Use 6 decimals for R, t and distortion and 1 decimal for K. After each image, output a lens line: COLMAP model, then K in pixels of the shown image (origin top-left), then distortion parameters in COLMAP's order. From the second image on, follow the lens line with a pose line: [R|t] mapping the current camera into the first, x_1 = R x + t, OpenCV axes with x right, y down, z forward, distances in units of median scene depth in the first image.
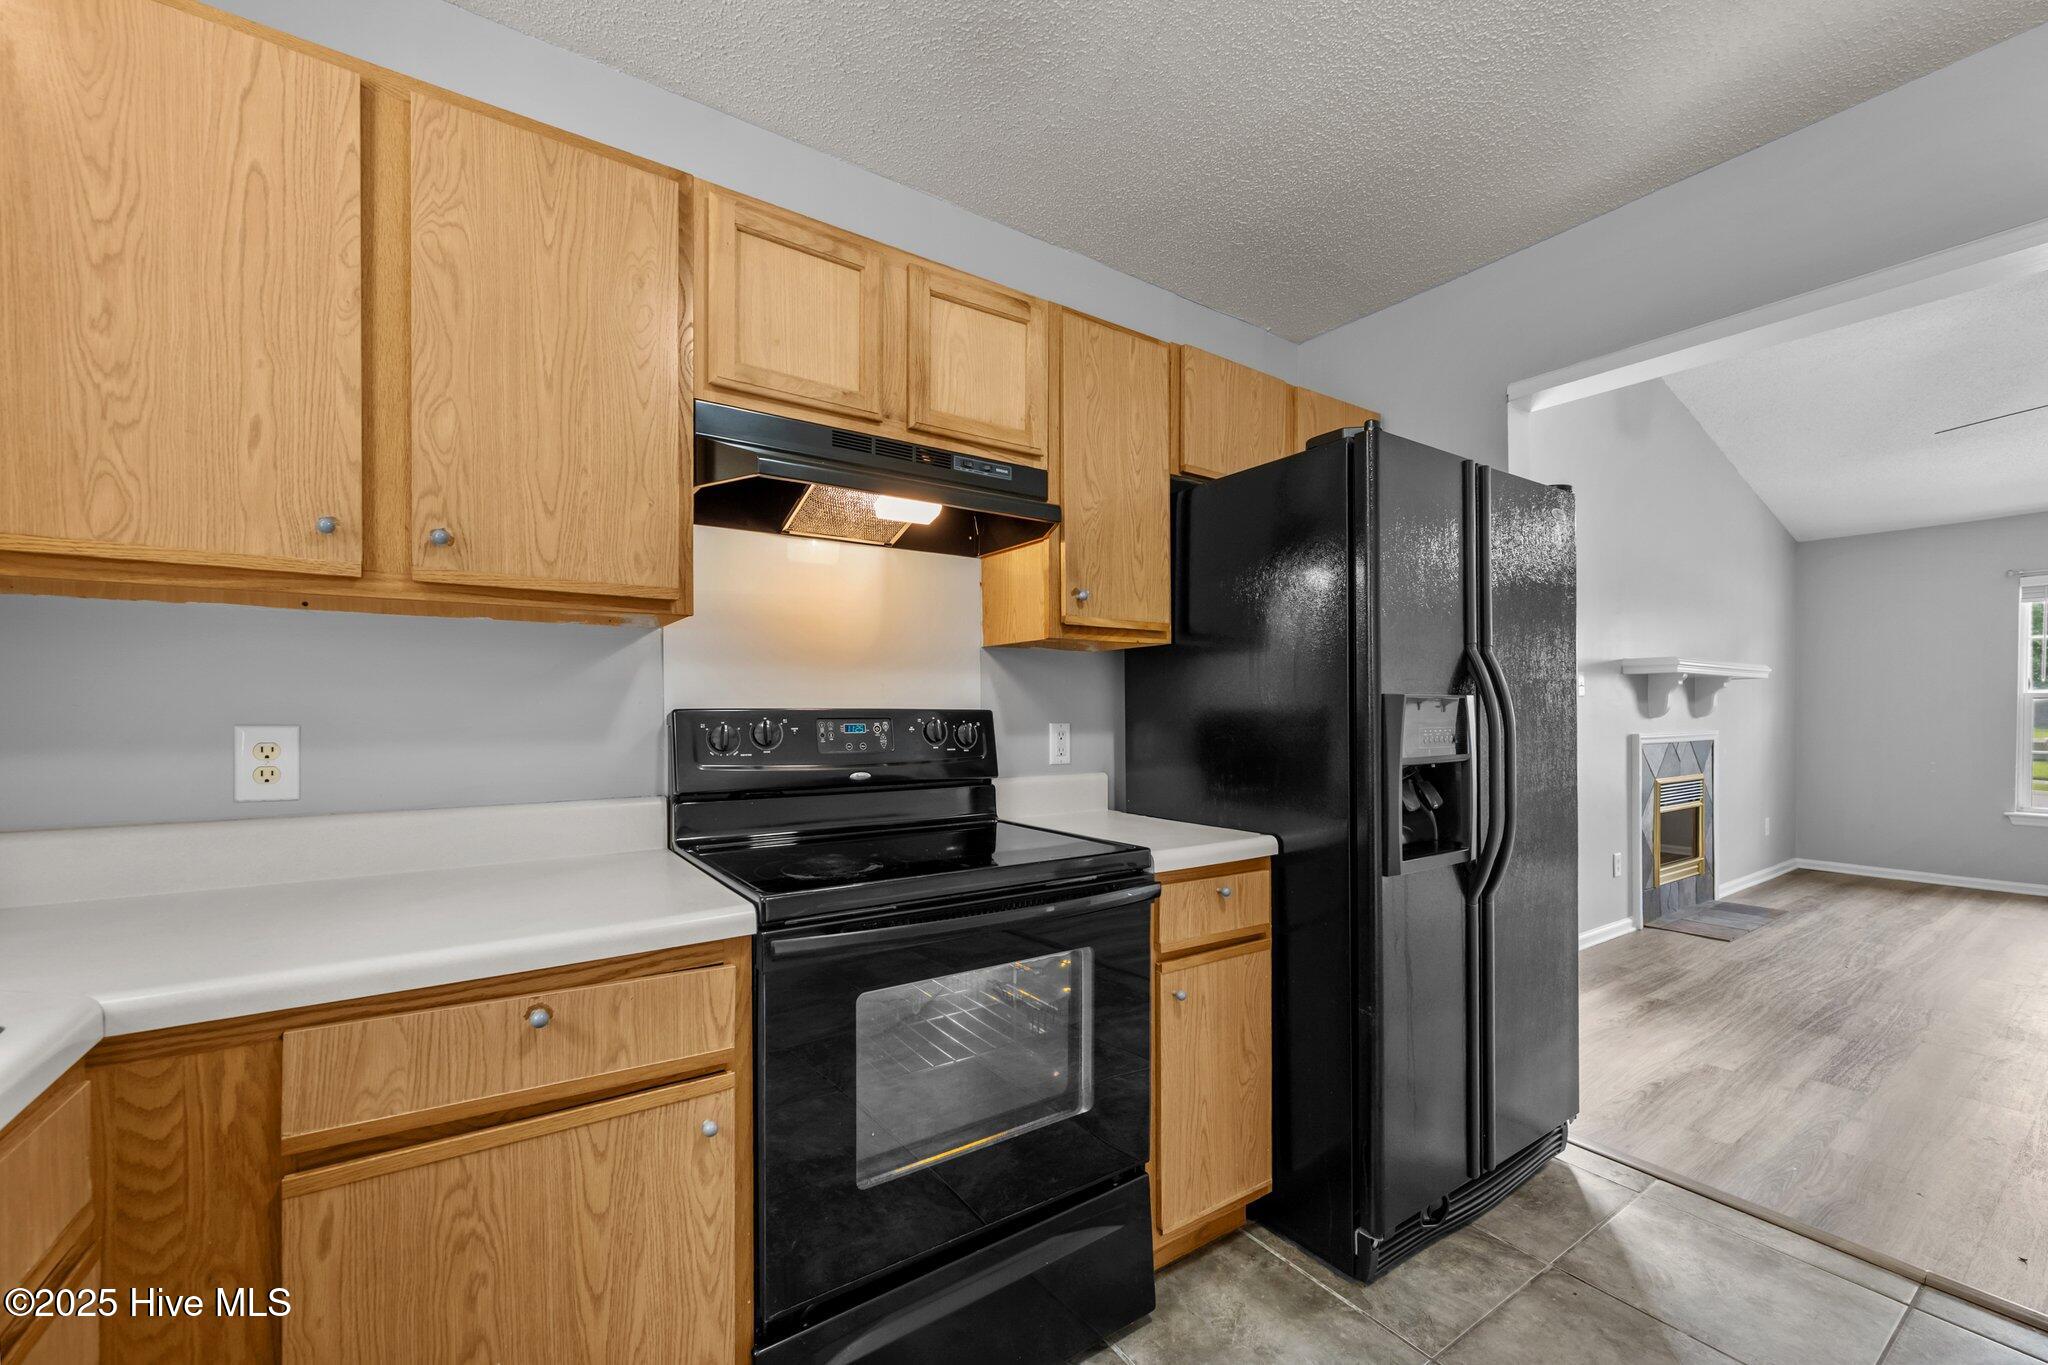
lens RADIAL K [[824.2, 0, 1033.2], [0, 824.2, 719.7], [0, 0, 1]] dist [-0.000026, 0.000205]
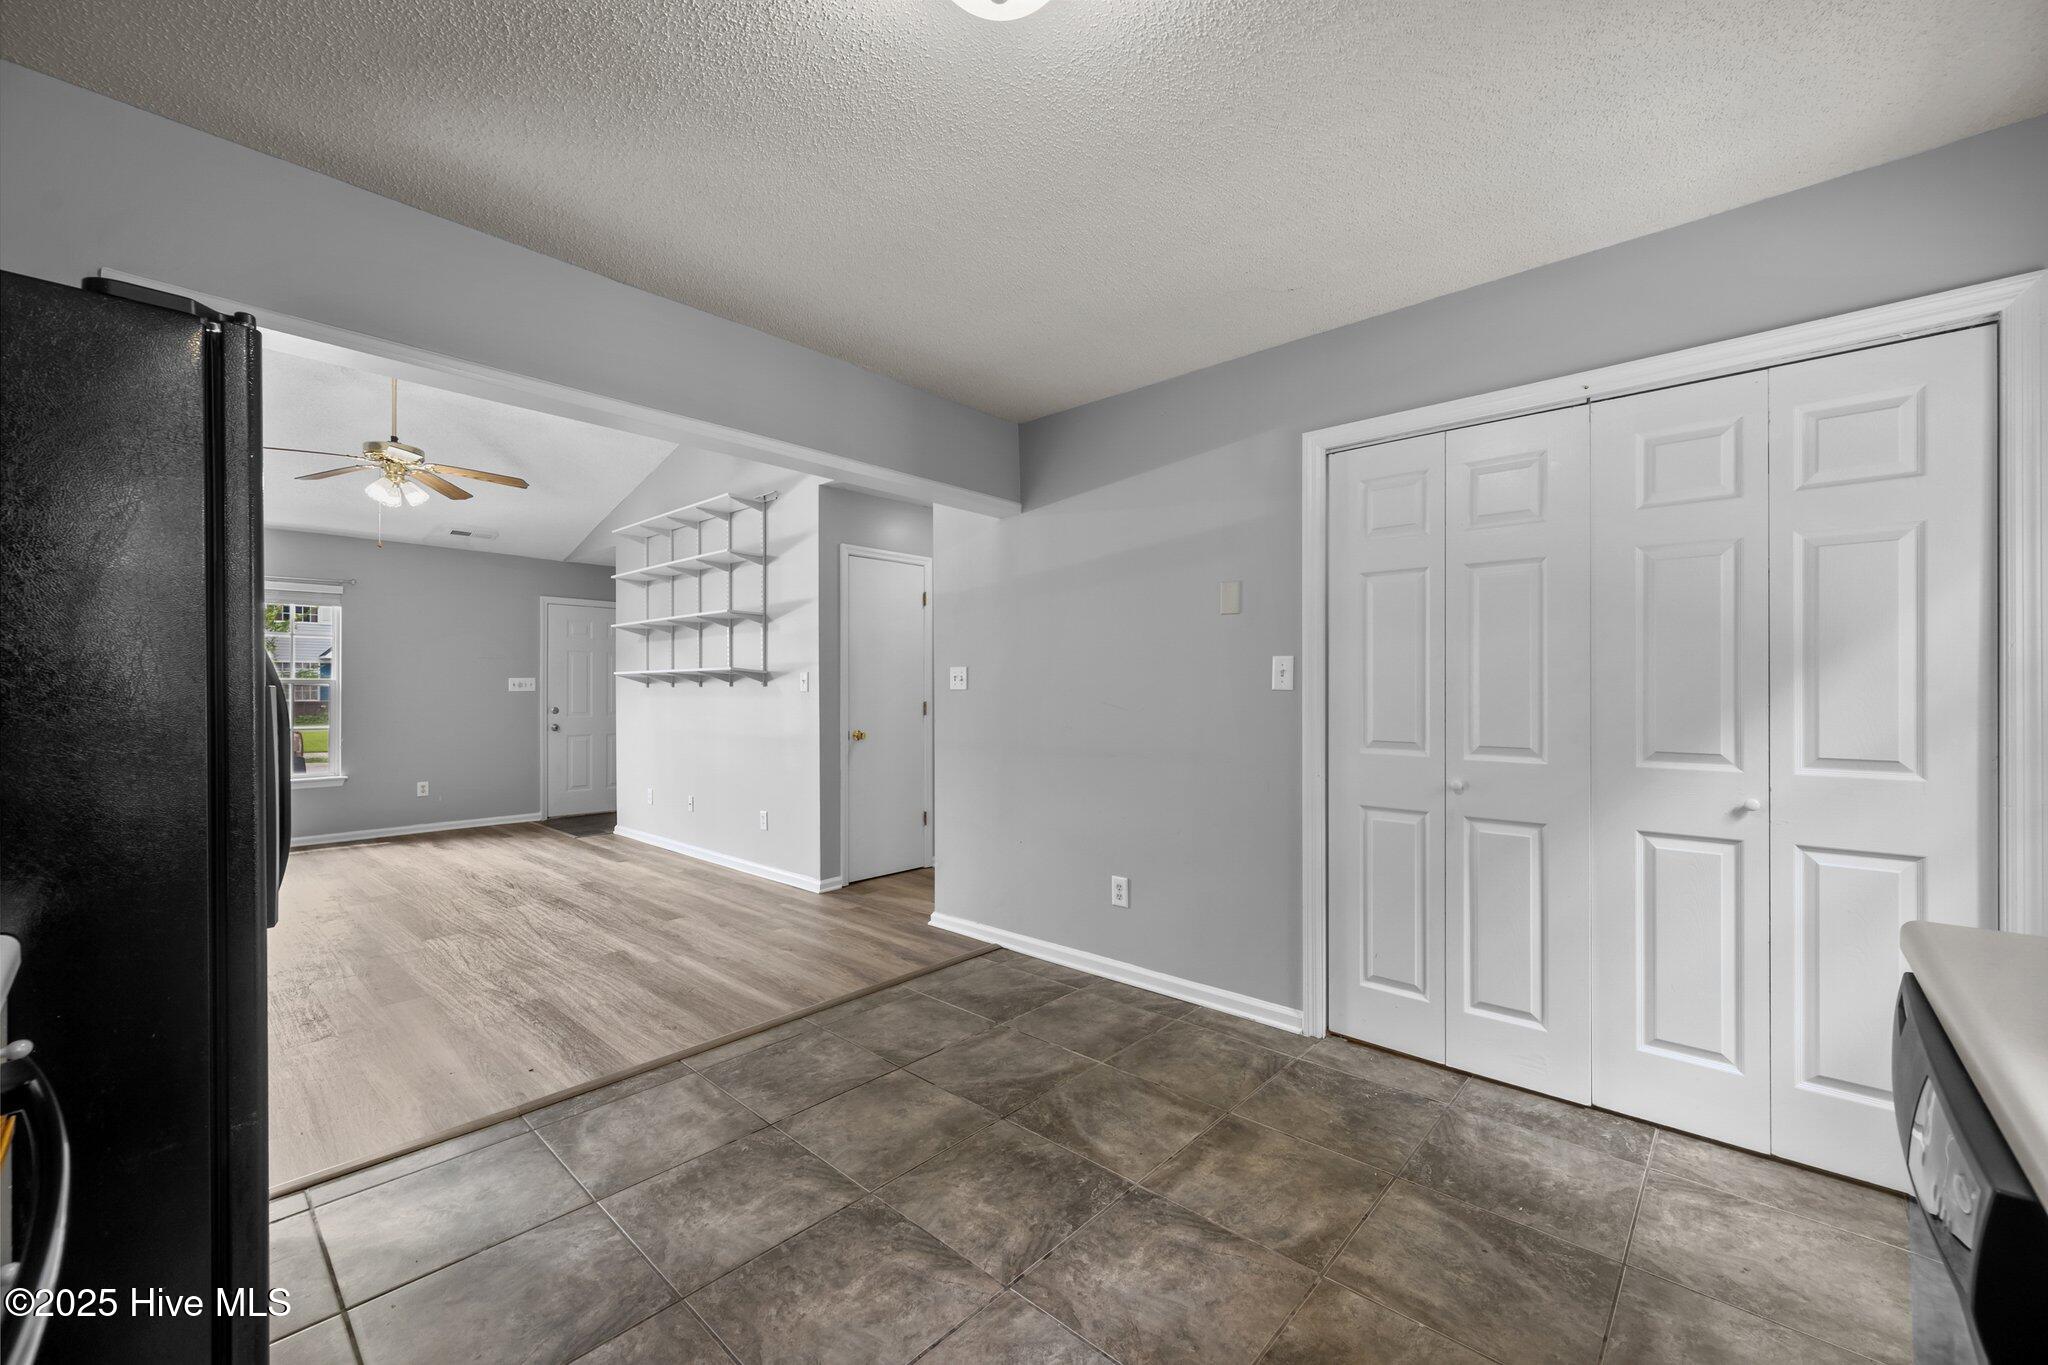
lens RADIAL K [[806.5, 0, 1031.9], [0, 806.5, 686.2], [0, 0, 1]] dist [-0.000661, 0.000266]
pose [[-0.230790, 0.006431, 0.972982, -0.550728], [0.010043, 0.999941, -0.004226, -0.024215], [-0.972952, 0.008797, -0.230841, 0.597030]]
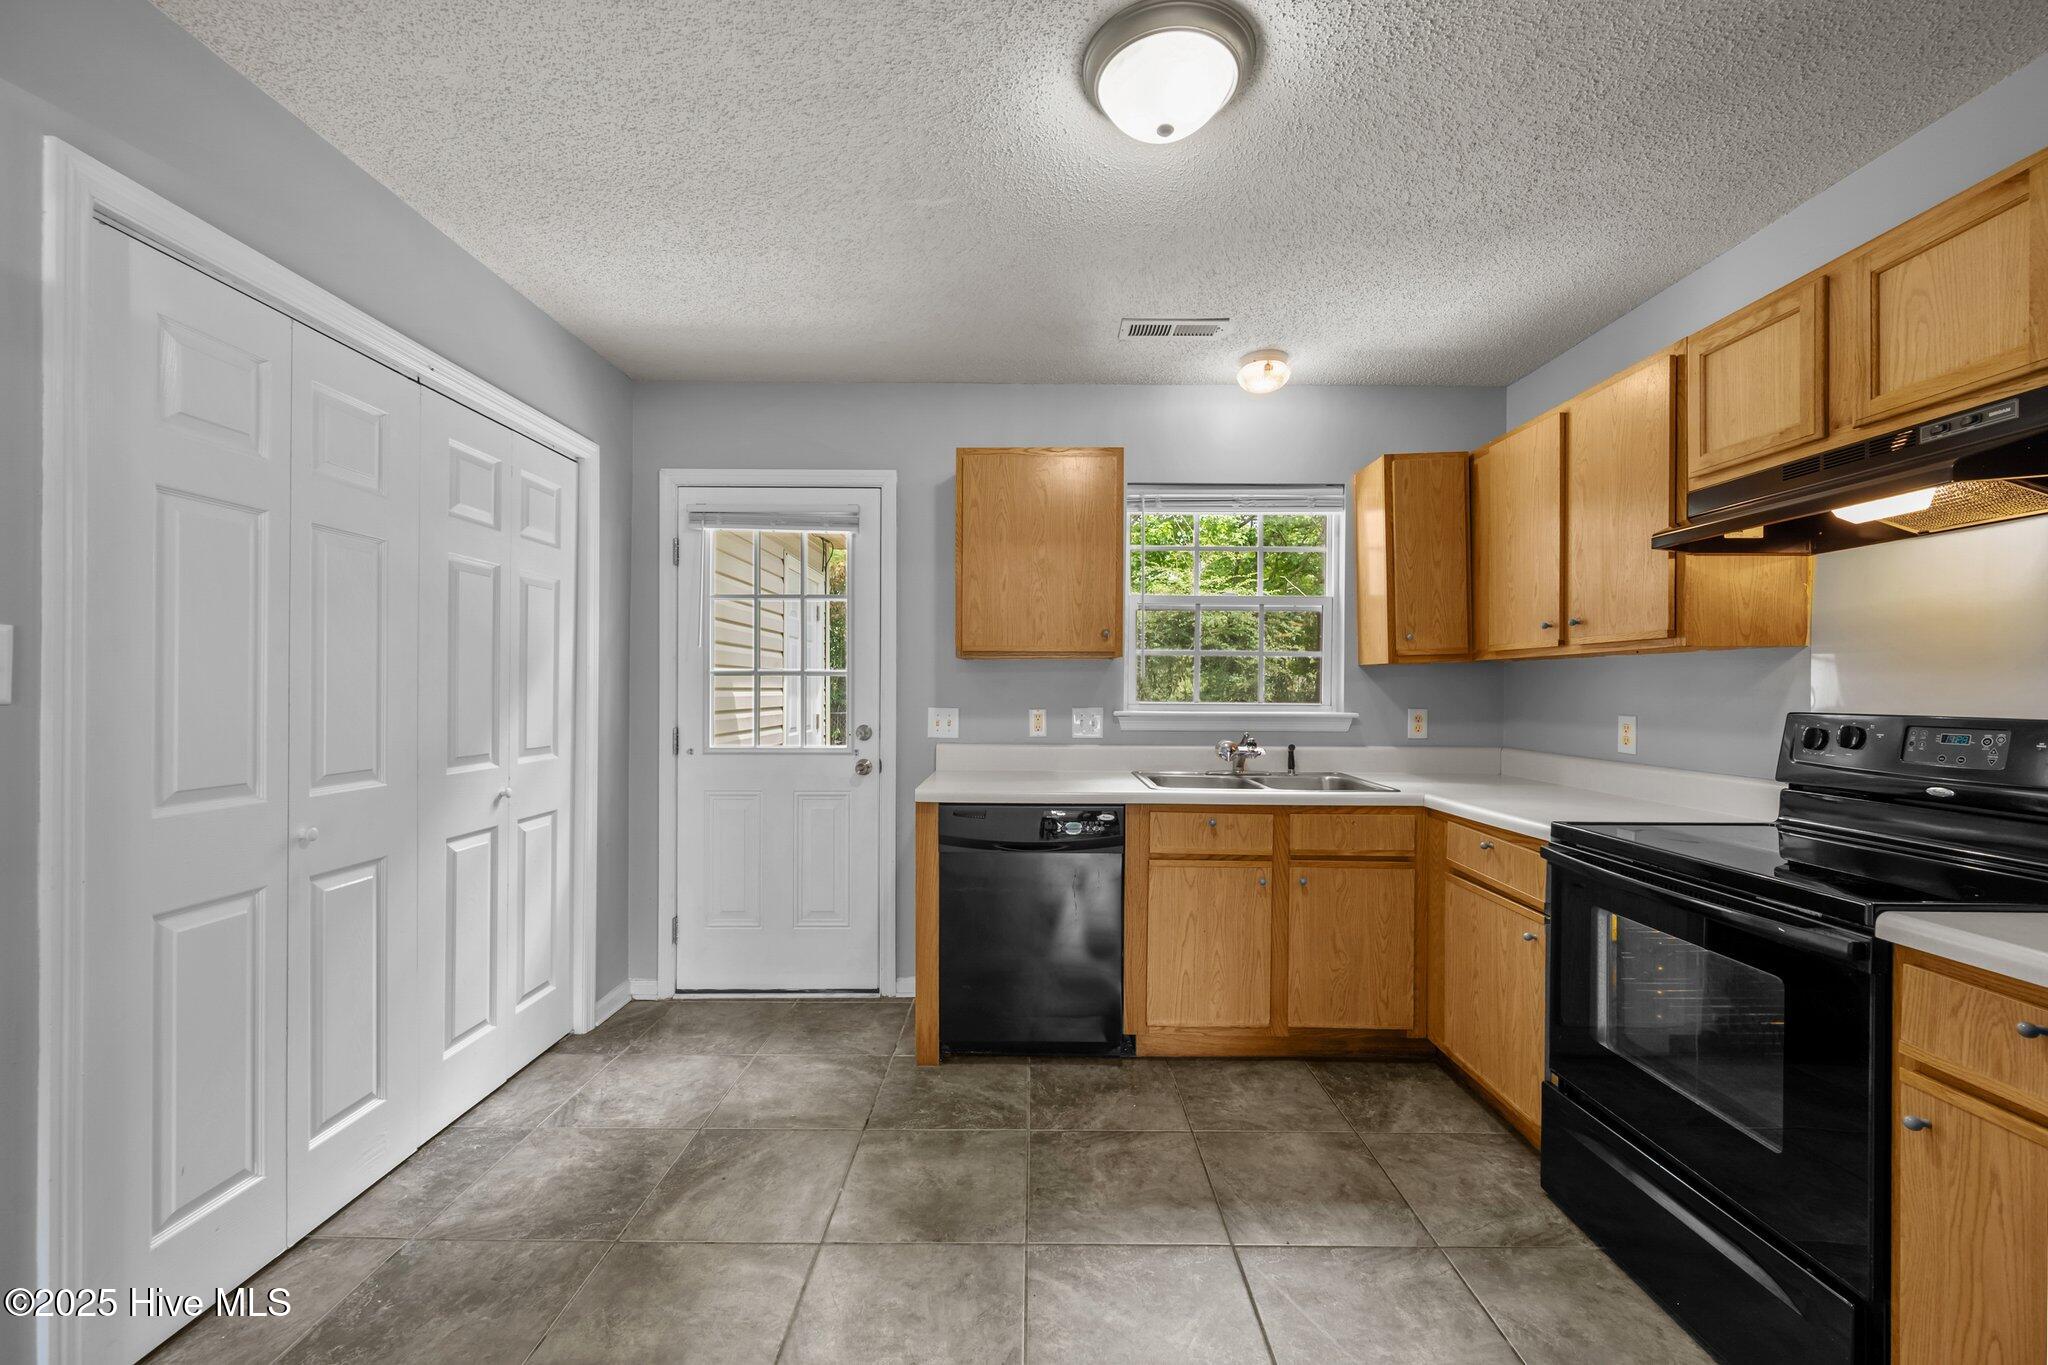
lens RADIAL K [[808.7, 0, 1031.9], [0, 808.7, 692.2], [0, 0, 1]] dist [-0.000313, -0.000157]
pose [[-0.565590, 0.002118, -0.824684, 1.457469], [-0.011800, 0.999874, 0.010660, -0.051804], [0.824602, 0.015760, -0.565493, 0.917568]]
